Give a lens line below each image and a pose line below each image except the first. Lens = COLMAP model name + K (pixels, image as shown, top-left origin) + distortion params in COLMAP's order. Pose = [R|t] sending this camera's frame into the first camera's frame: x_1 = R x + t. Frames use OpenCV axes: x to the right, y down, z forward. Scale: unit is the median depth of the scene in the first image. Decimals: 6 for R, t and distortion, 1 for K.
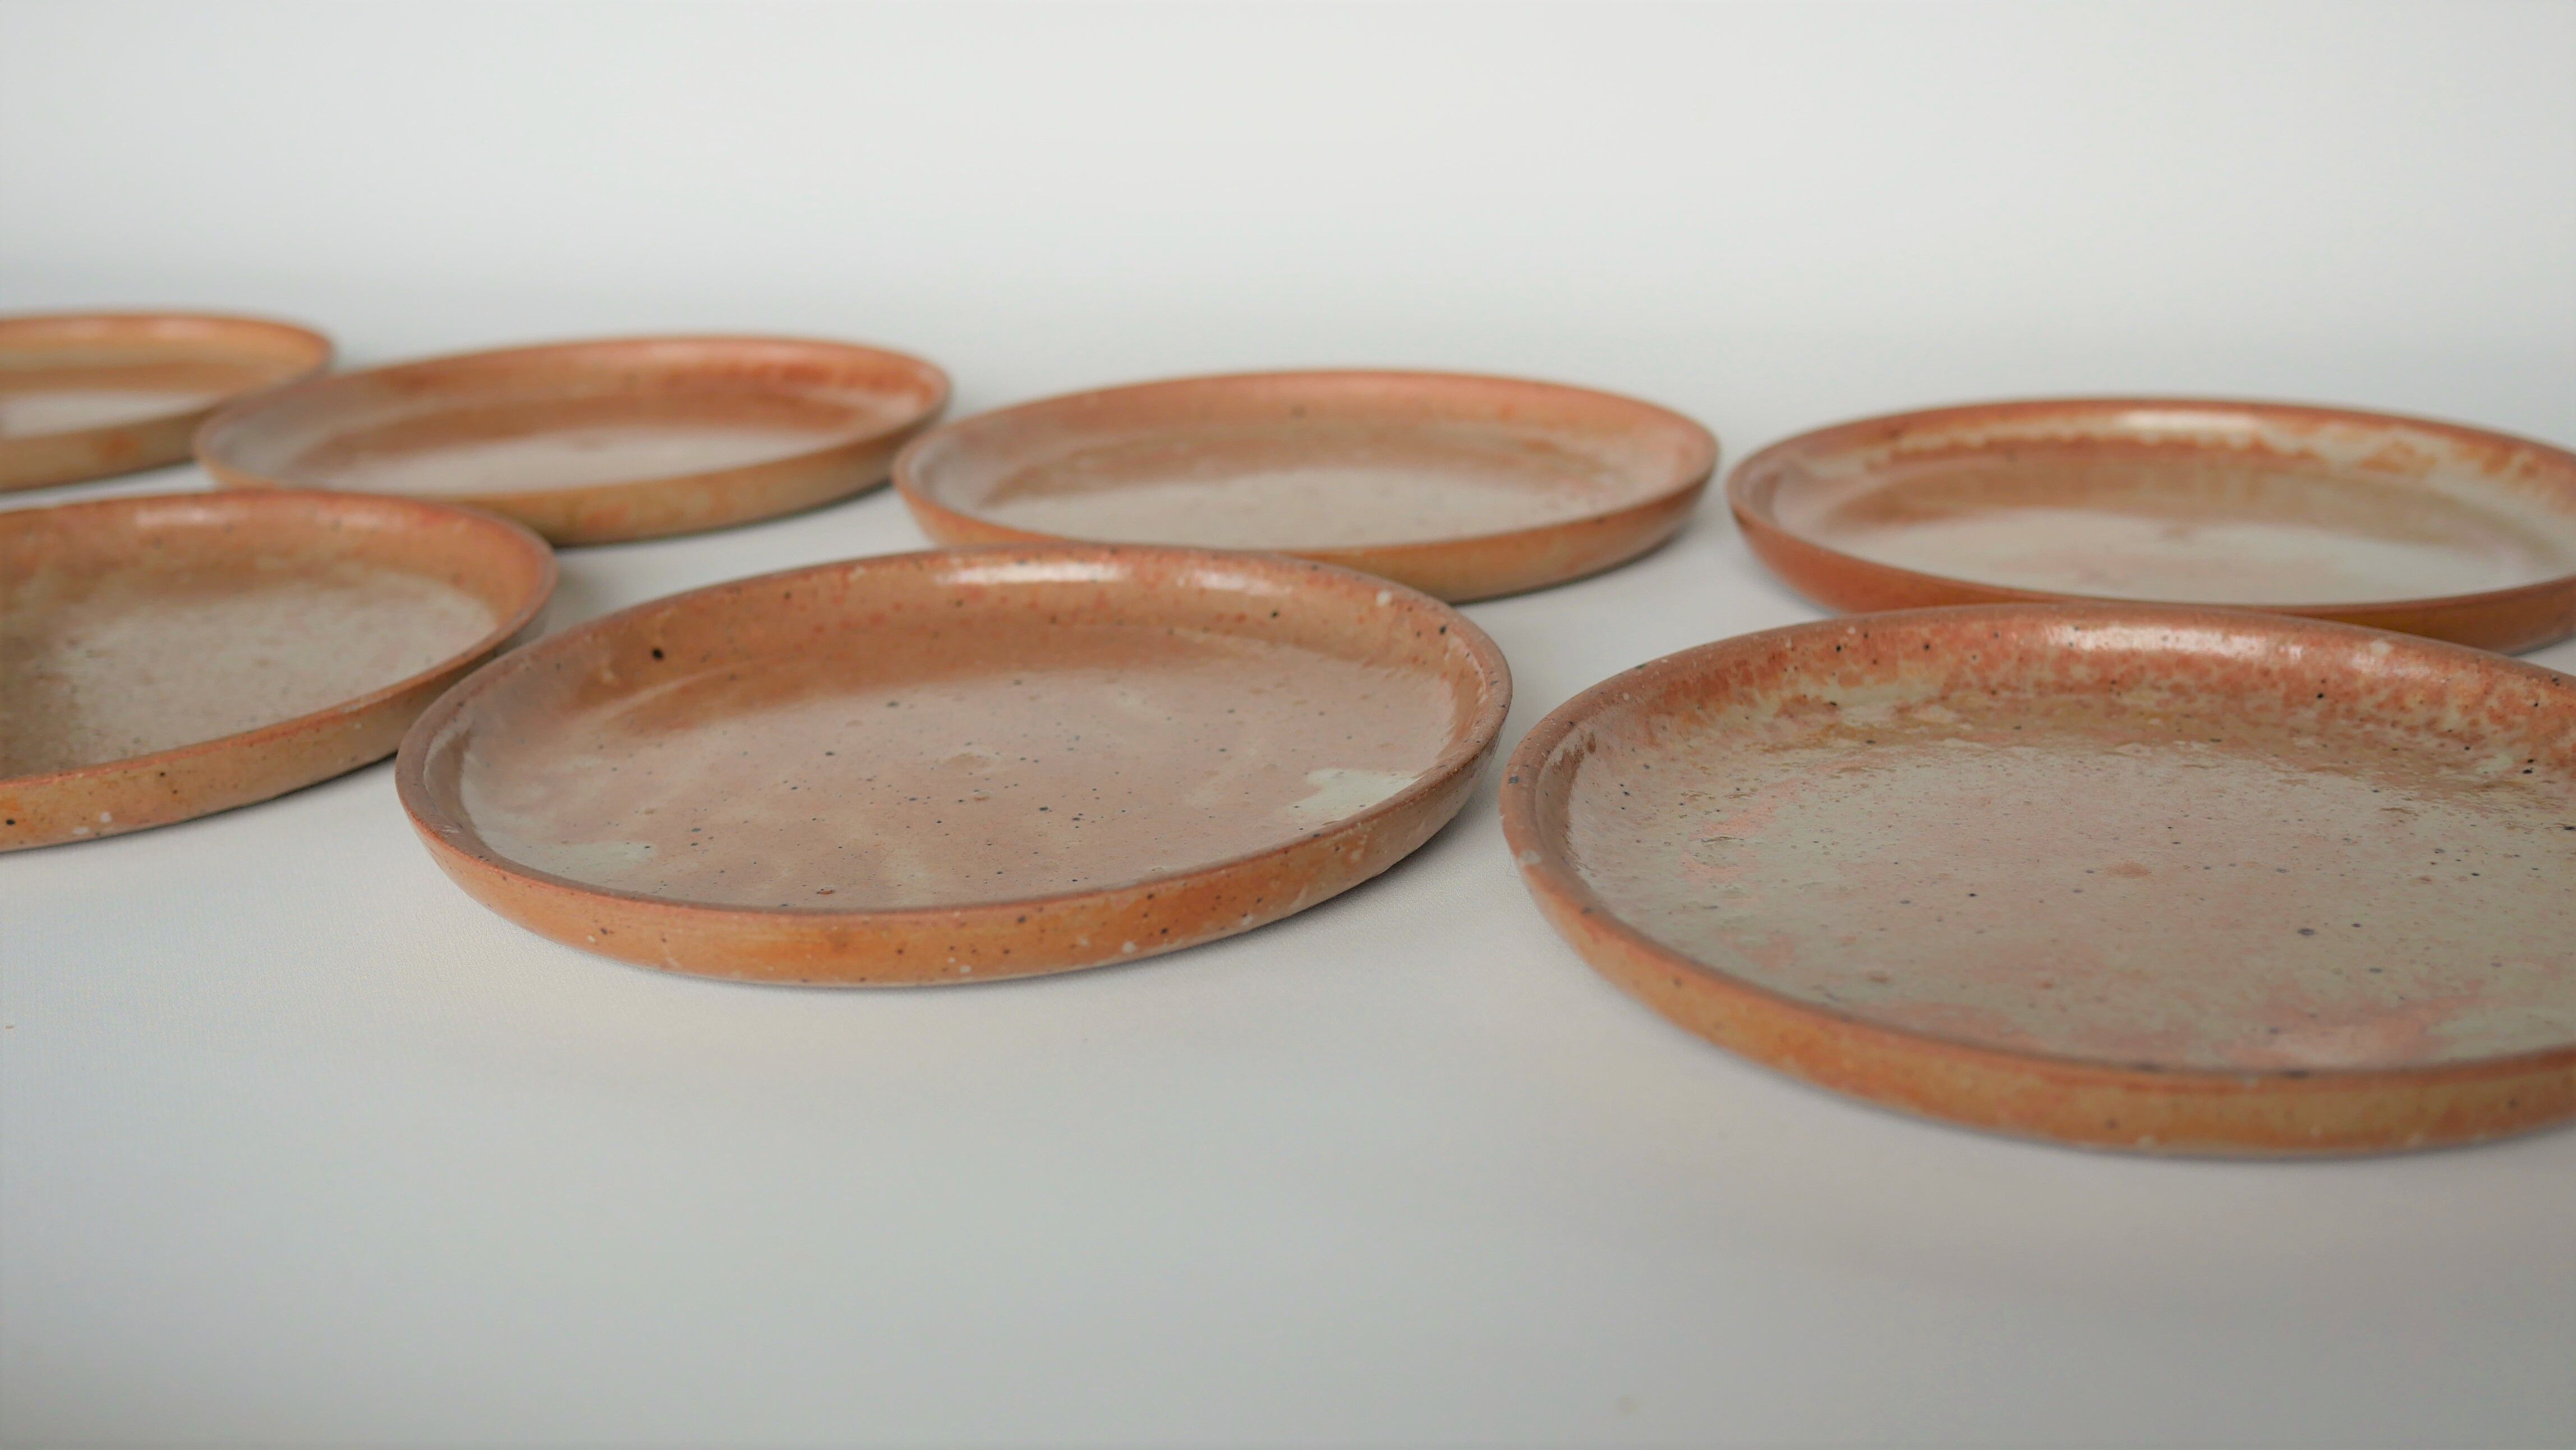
lens RADIAL K [[2940.1, 0, 1286.9], [0, 2940.1, 726.5], [0, 0, 1]] dist [-0.009233, 0.000000]
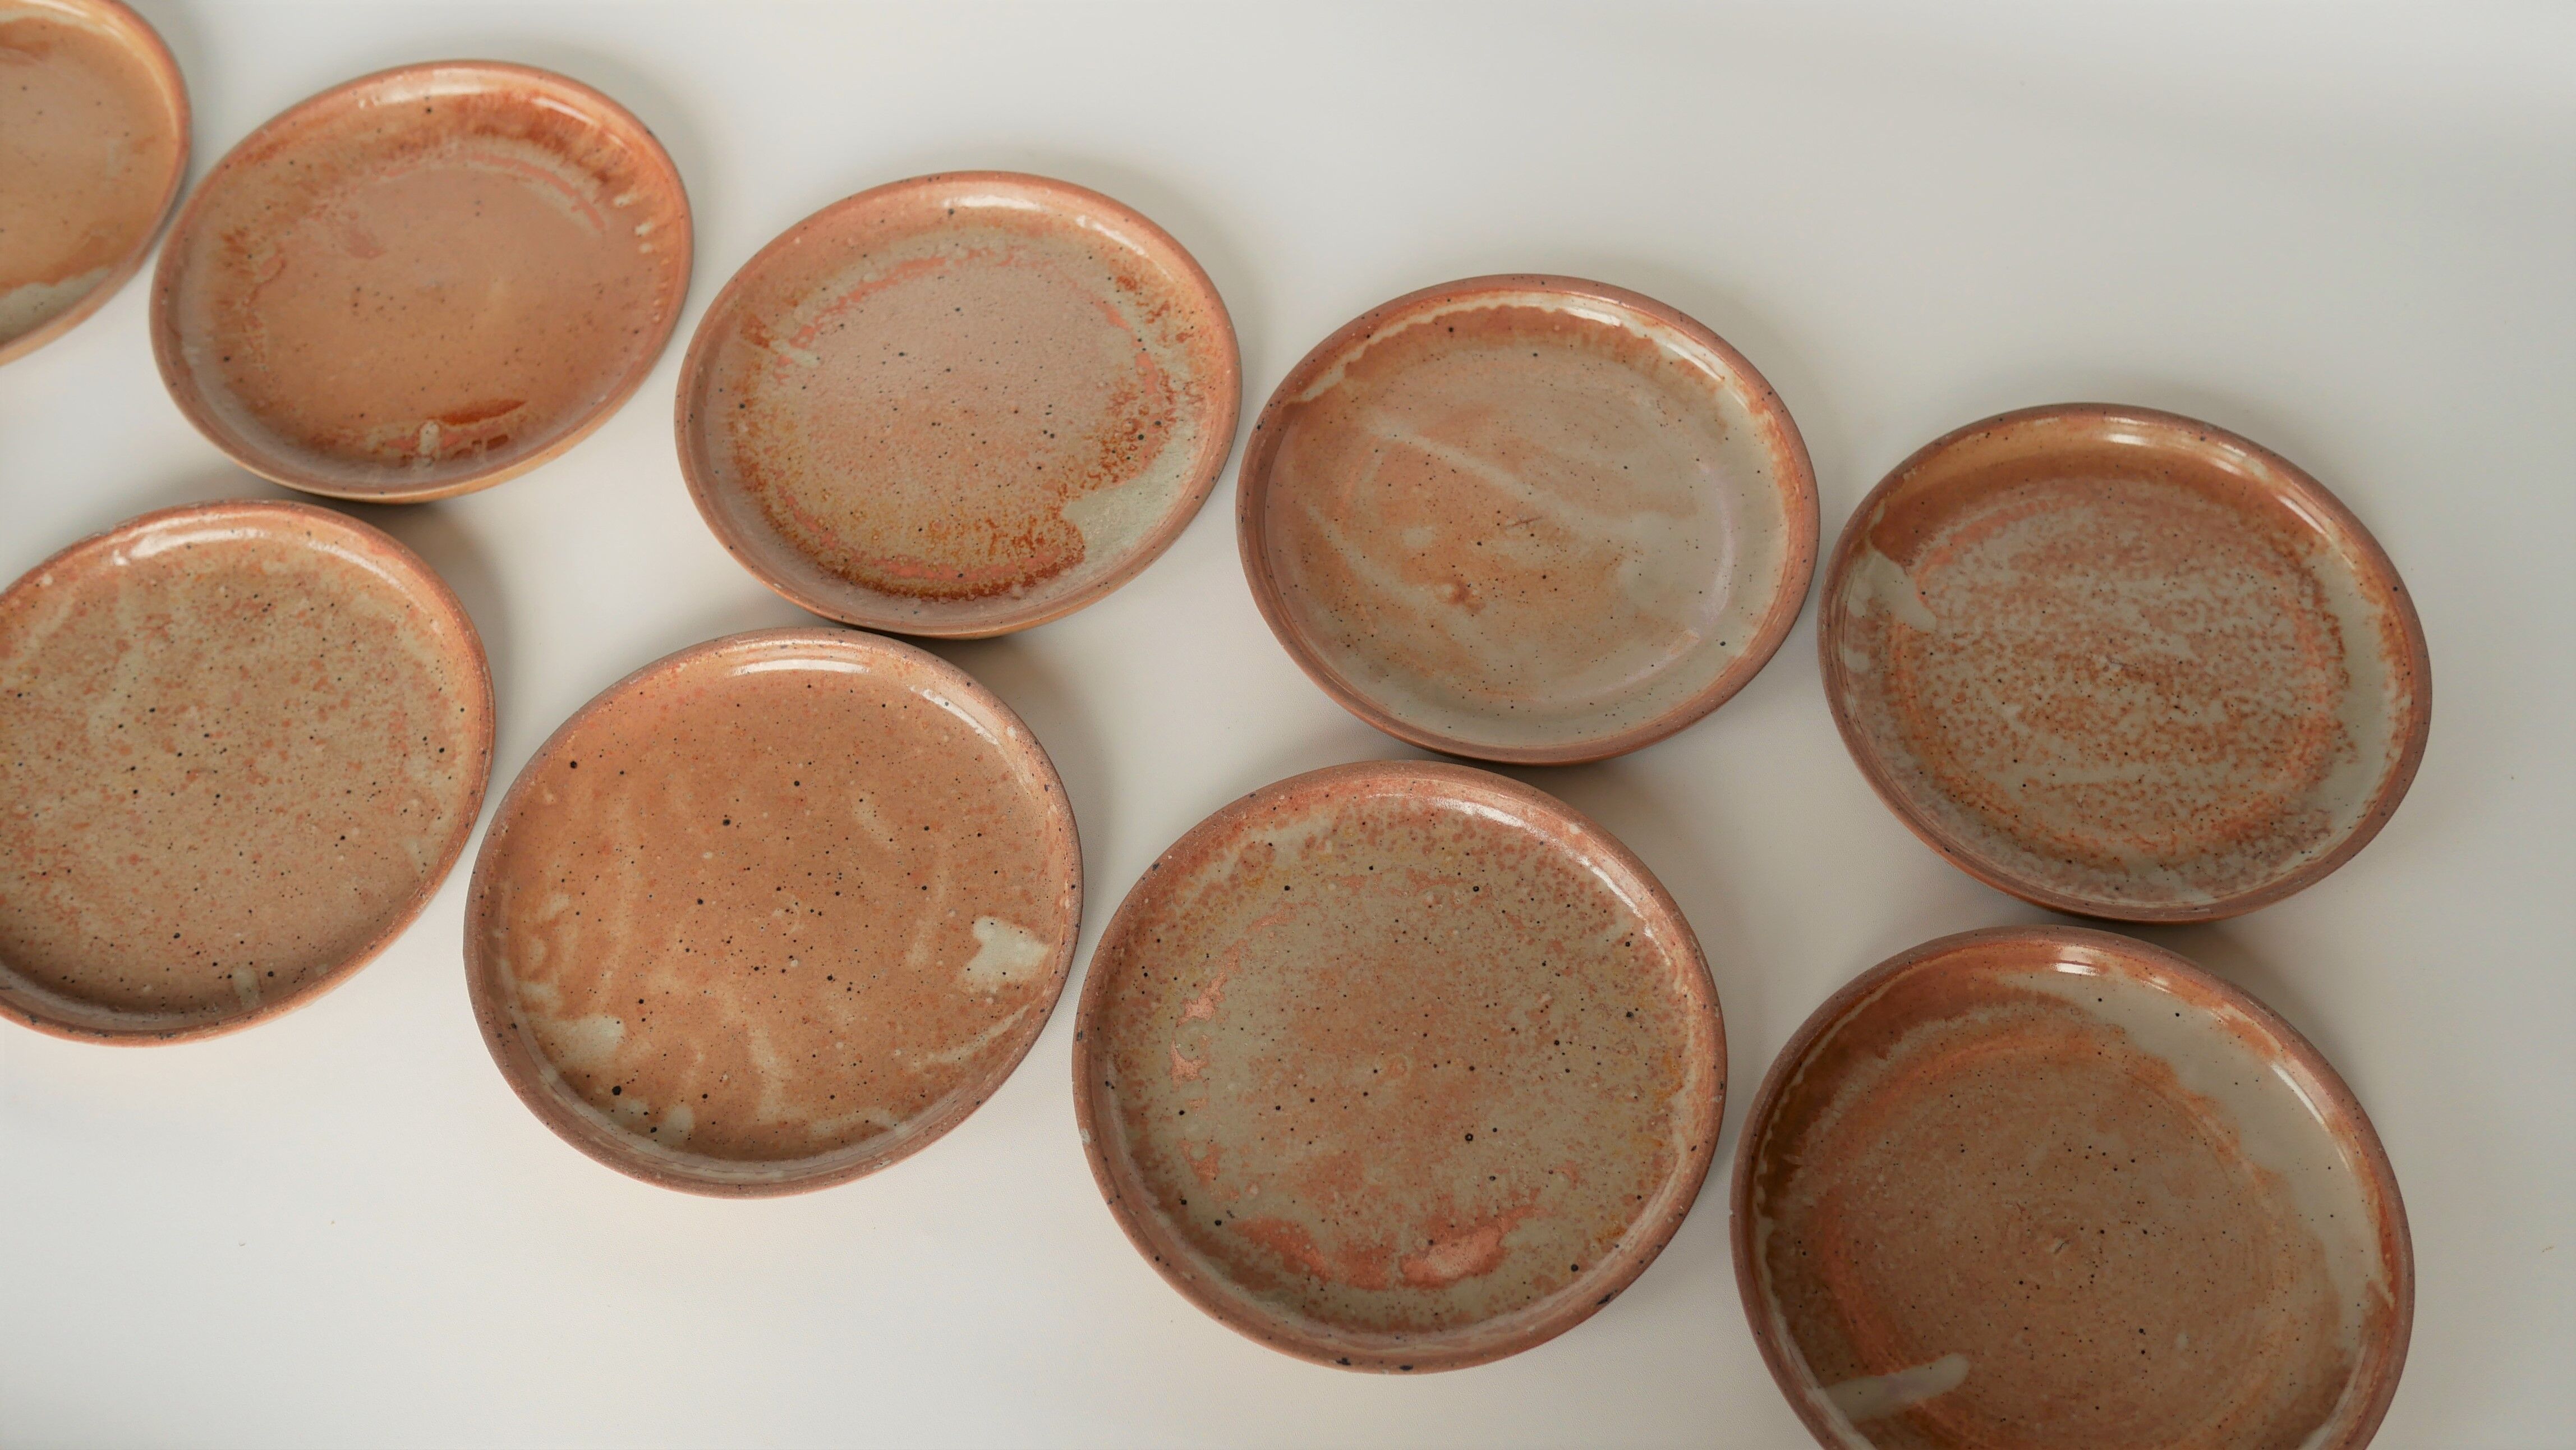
lens RADIAL K [[2940.1, 0, 1266.8], [0, 2940.1, 733.7], [0, 0, 1]] dist [-0.009233, 0.000000]
pose [[0.997273, -0.067371, 0.030138, 0.133706], [0.029166, 0.734854, 0.677598, -1.227043], [-0.067797, -0.674871, 0.734814, -0.239440]]
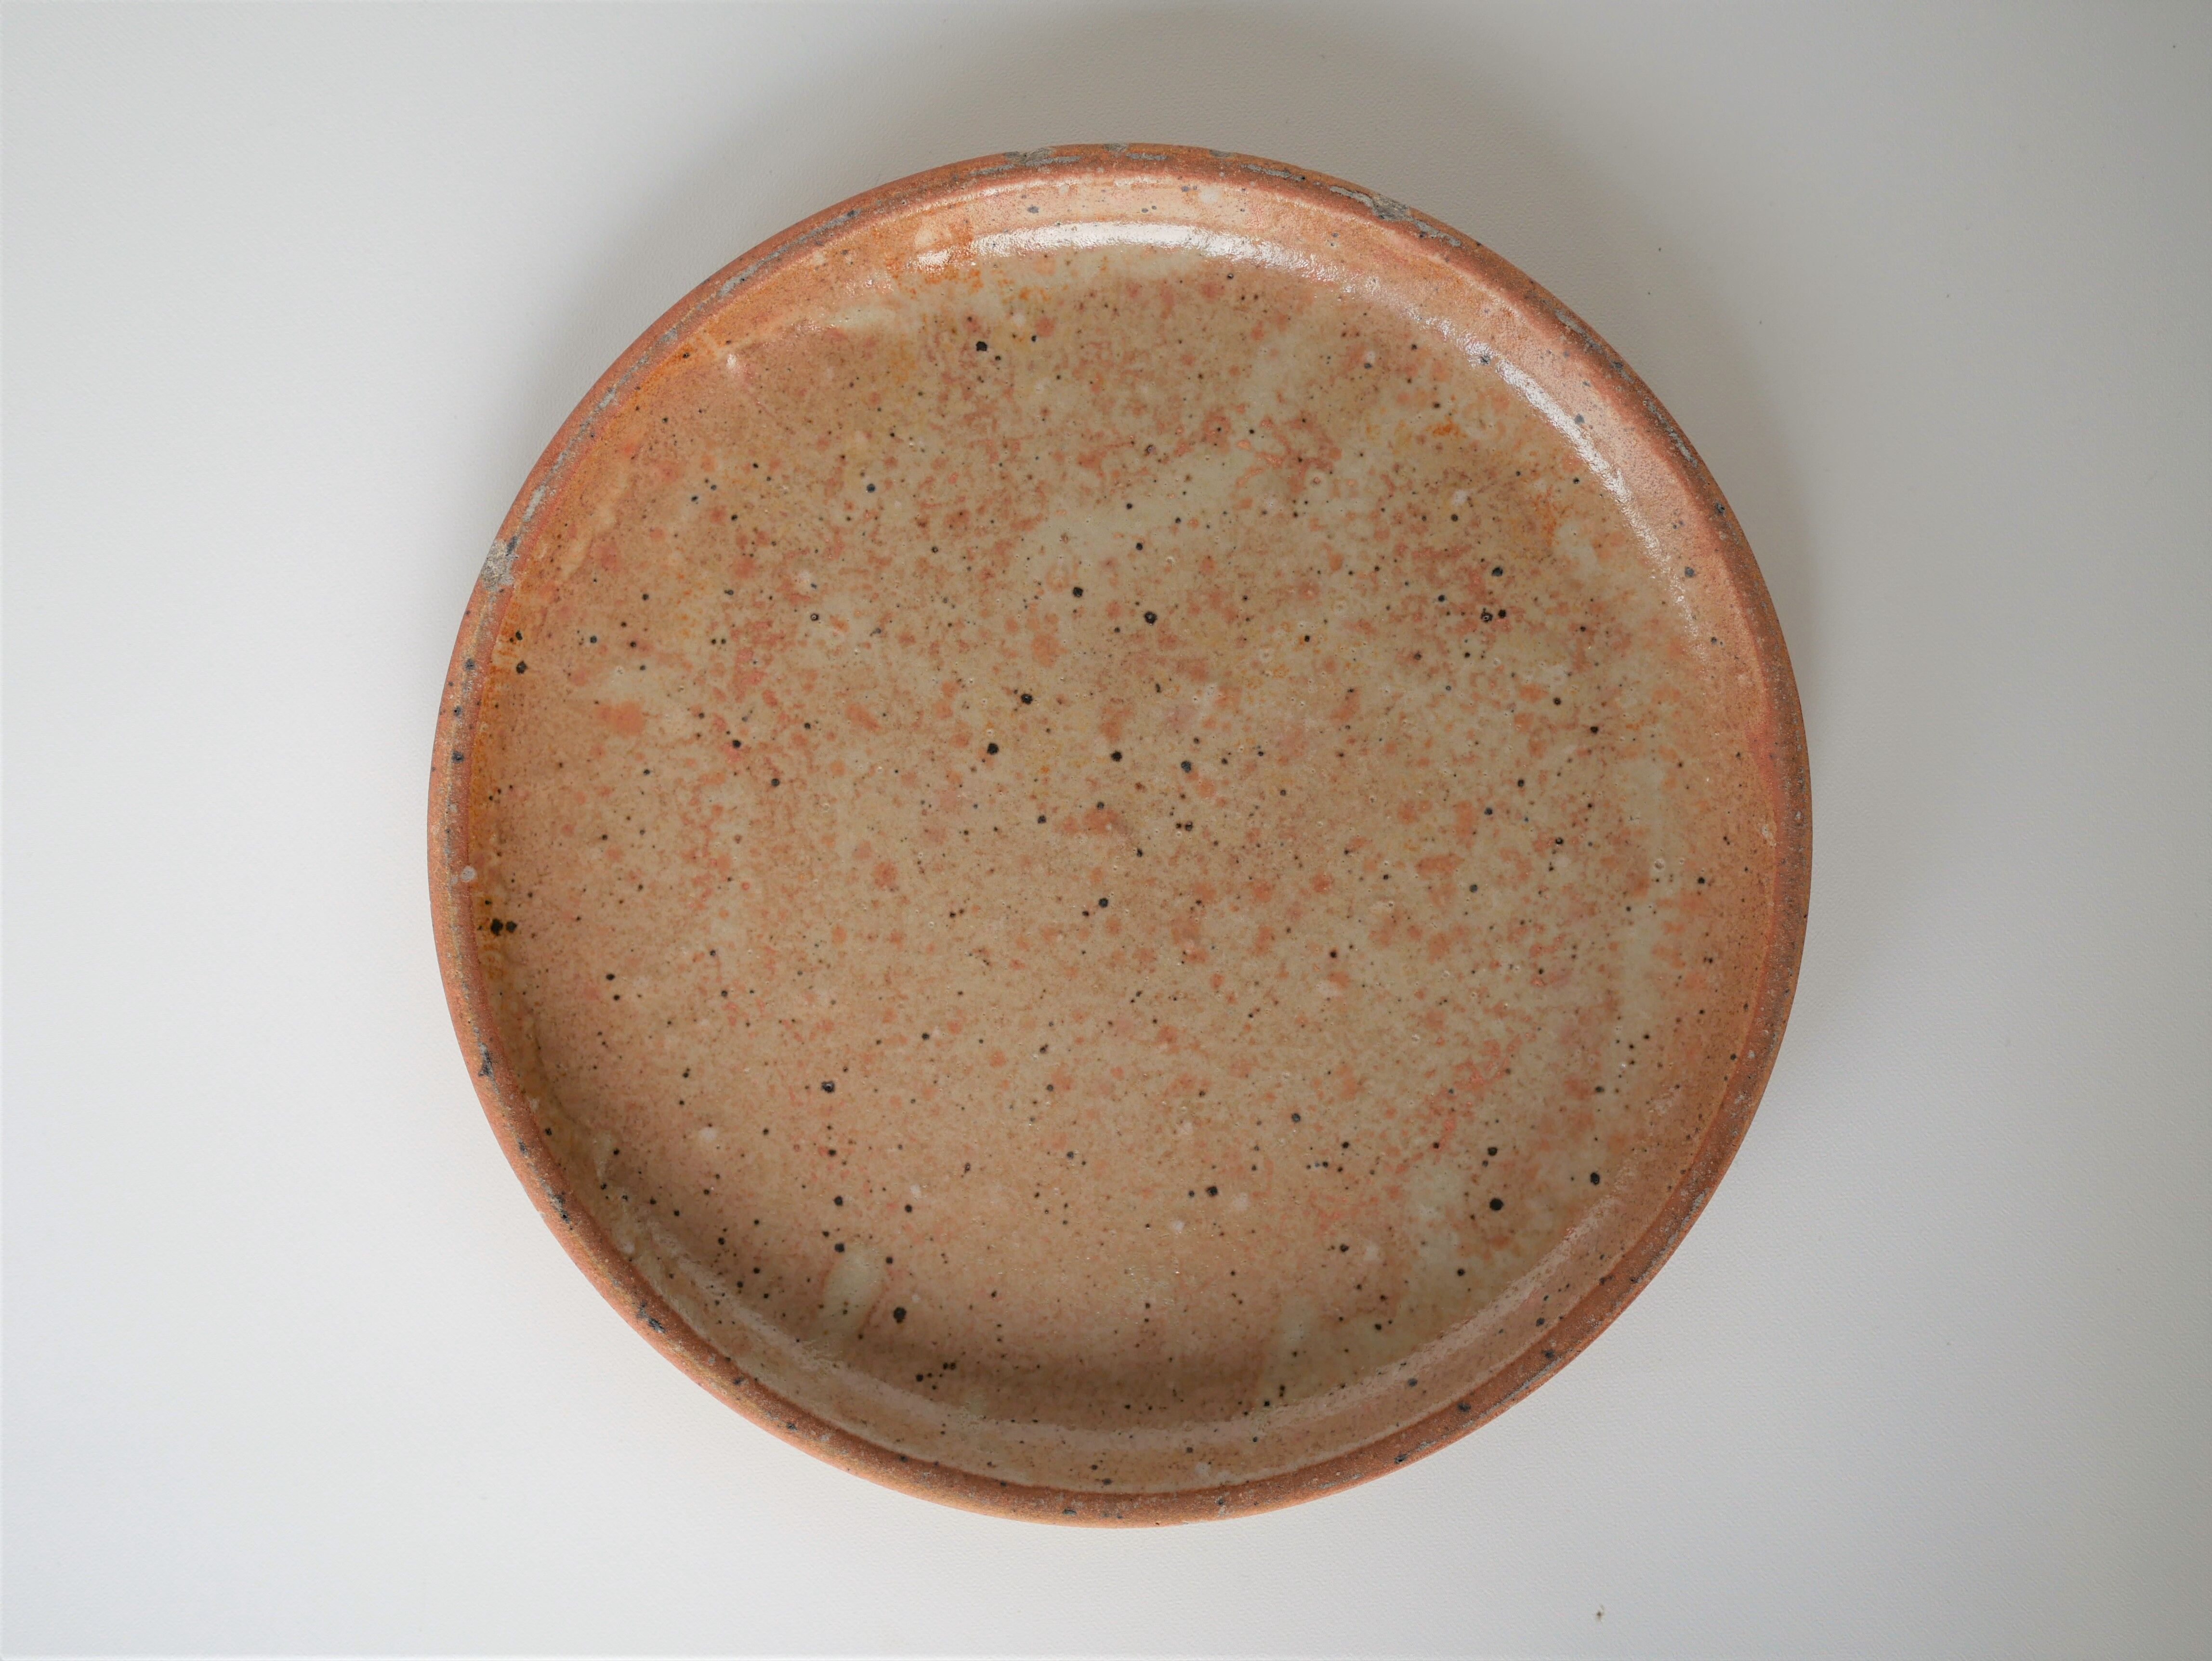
lens RADIAL K [[2541.5, 0, 1101.8], [0, 2541.5, 828.7], [0, 0, 1]] dist [-0.030793, 0.000000]
pose [[0.701190, 0.710945, 0.053751, -0.500948], [-0.246696, 0.171195, 0.953852, -0.679981], [0.668934, -0.682092, 0.295428, 0.892609]]
